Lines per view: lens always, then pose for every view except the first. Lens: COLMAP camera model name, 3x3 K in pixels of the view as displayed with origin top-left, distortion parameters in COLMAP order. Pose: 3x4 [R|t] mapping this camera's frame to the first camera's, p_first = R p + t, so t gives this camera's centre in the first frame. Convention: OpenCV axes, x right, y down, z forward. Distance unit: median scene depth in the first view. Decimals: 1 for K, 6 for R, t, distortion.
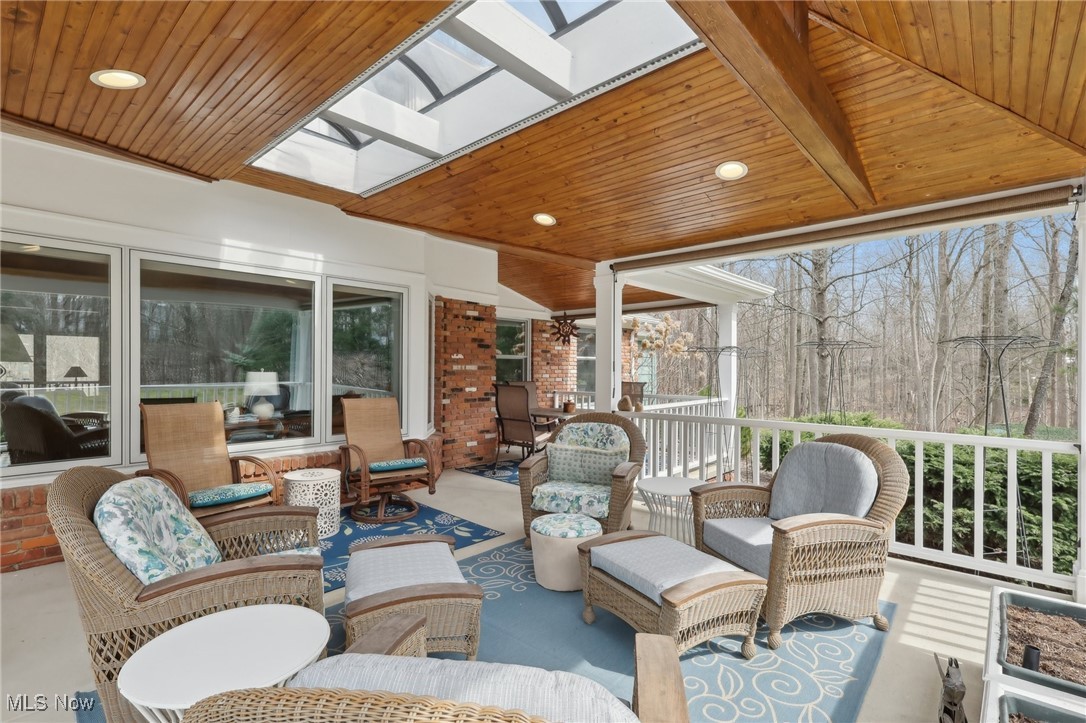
lens RADIAL K [[511.1, 0, 543.0], [0, 511.1, 361.5], [0, 0, 1]] dist [-0.001655, -0.000286]
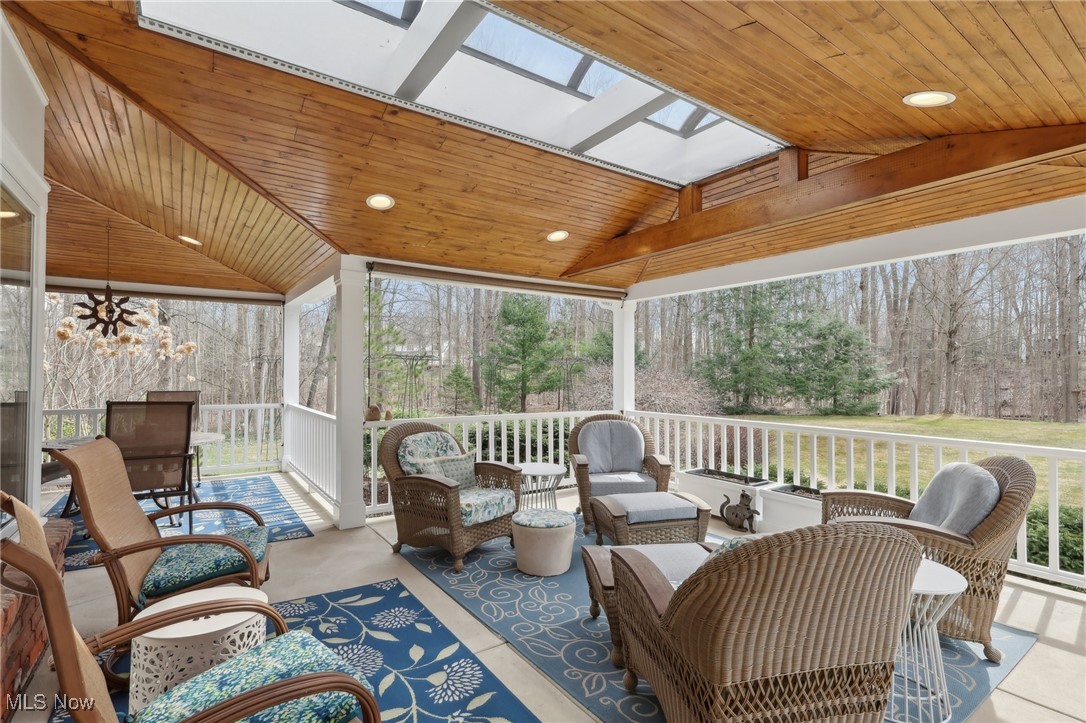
lens RADIAL K [[511.1, 0, 543.0], [0, 511.1, 361.5], [0, 0, 1]] dist [-0.001655, -0.000286]
pose [[0.220311, 0.016666, 0.975287, -0.813161], [-0.024212, 0.999639, -0.011613, -0.009056], [-0.975129, -0.021055, 0.220636, 0.581624]]
